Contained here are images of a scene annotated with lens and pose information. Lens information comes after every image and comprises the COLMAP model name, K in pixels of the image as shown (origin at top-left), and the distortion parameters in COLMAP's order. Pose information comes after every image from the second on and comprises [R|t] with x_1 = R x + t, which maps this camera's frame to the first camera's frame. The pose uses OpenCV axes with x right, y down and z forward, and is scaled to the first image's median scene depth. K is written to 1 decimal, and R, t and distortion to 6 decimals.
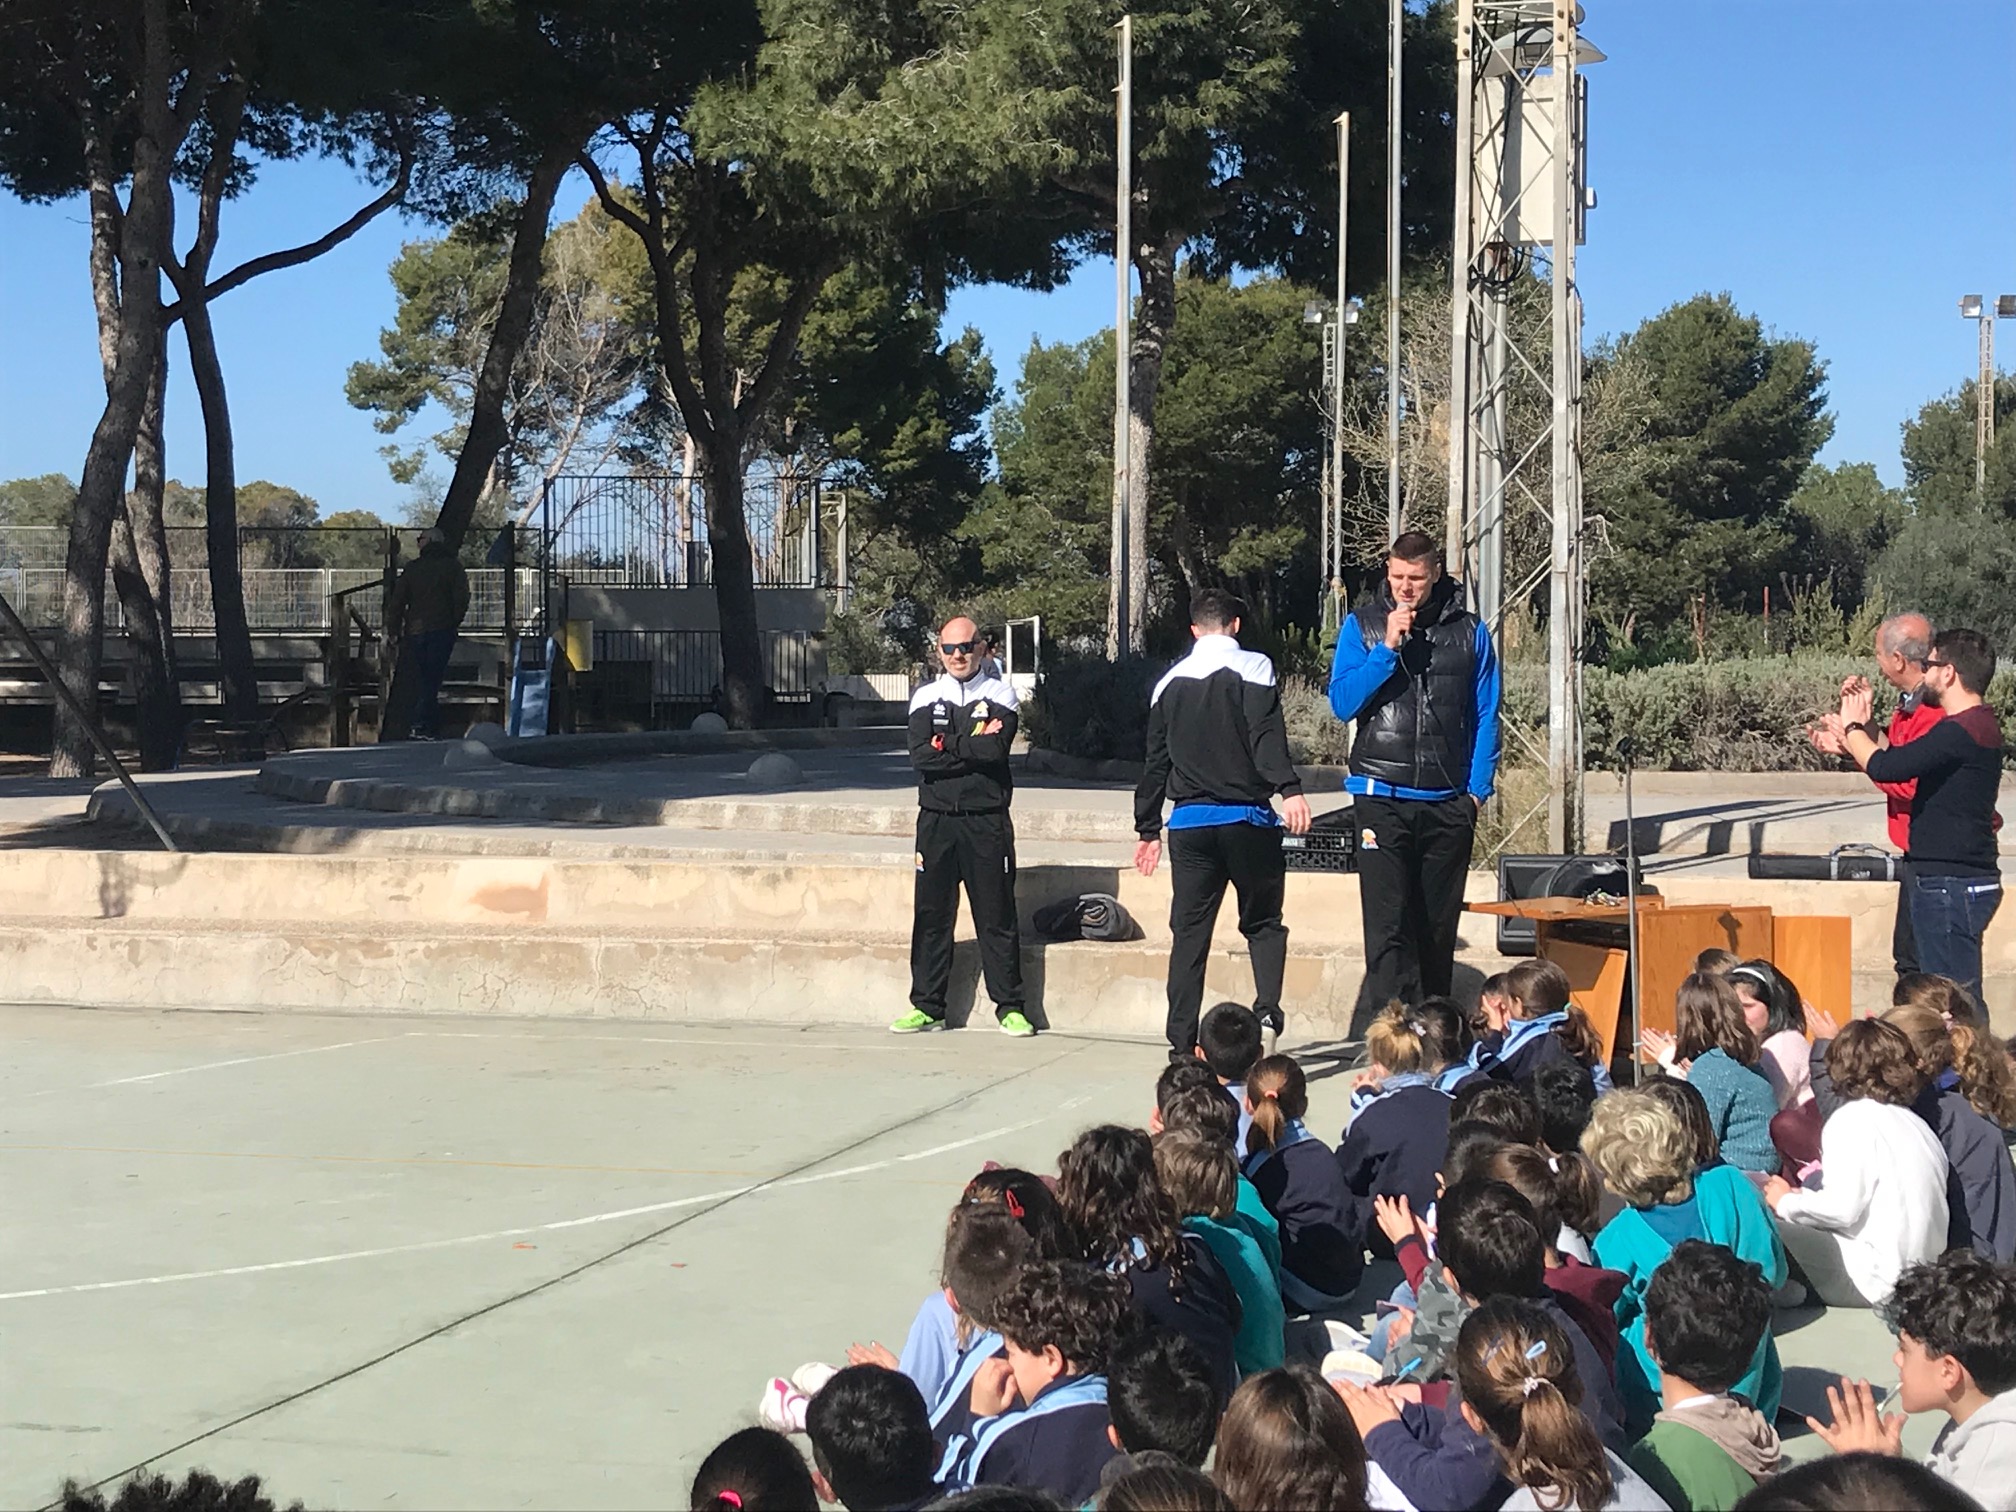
lens RADIAL K [[3370.3, 0, 1009.3], [0, 3370.3, 759.5], [0, 0, 1]] dist [0.151714, 0.000000]
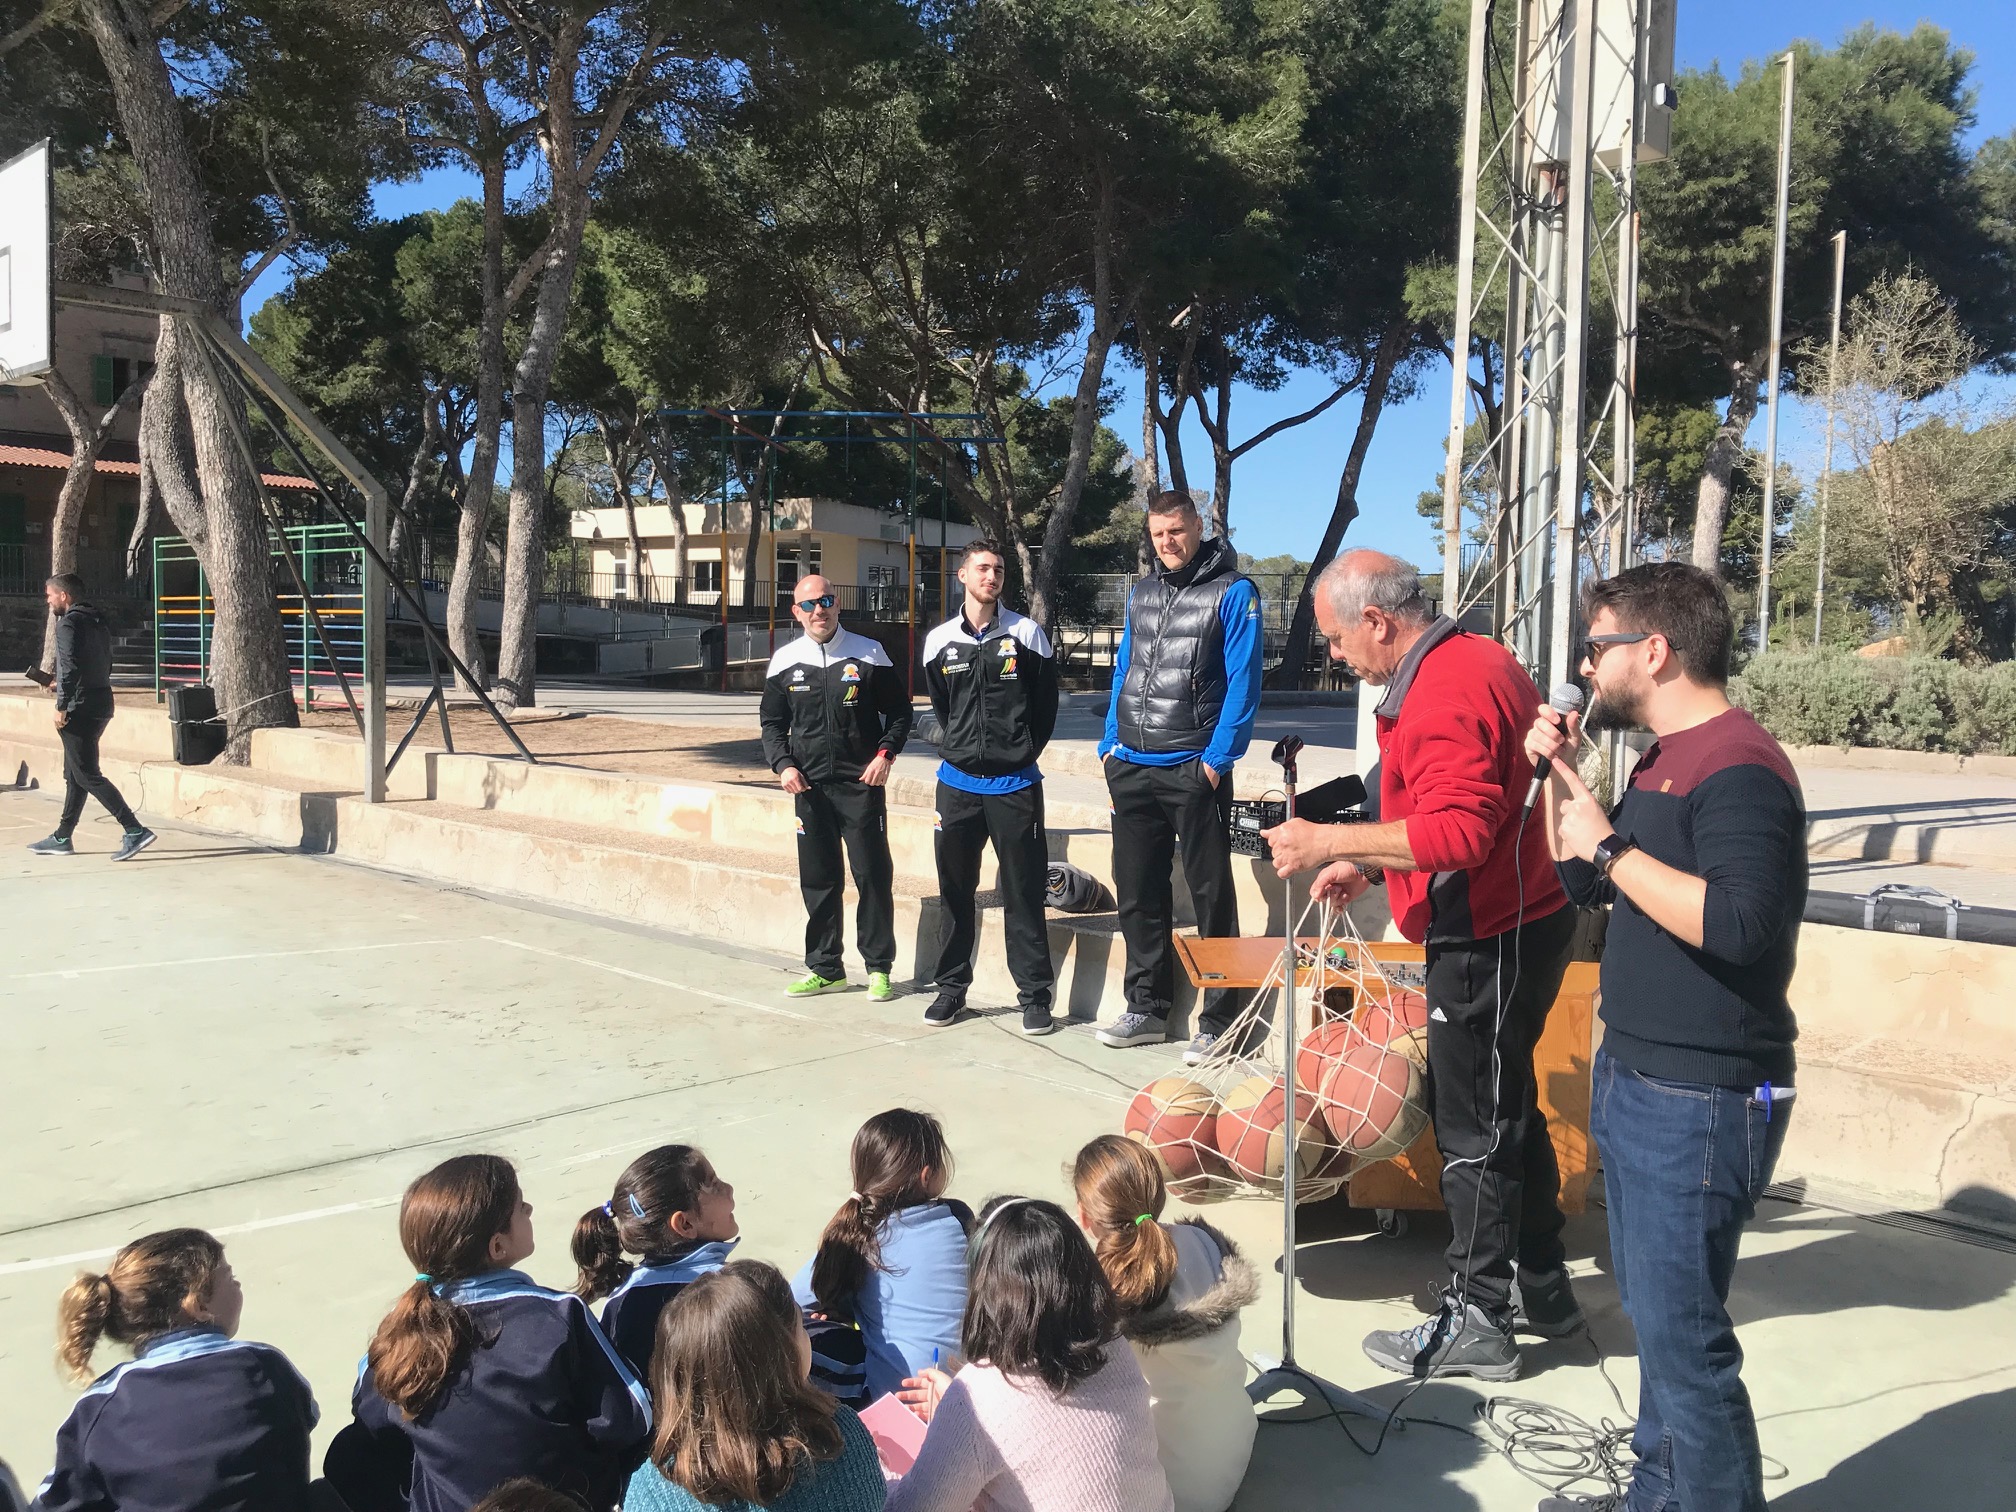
lens RADIAL K [[1658.3, 0, 1012.5], [0, 1658.3, 735.1], [0, 0, 1]] dist [0.000321, -0.010029]
pose [[0.885929, 0.047180, -0.461415, 0.100293], [-0.037696, 0.998846, 0.029755, -0.004665], [0.462287, -0.008967, 0.886685, 0.244082]]
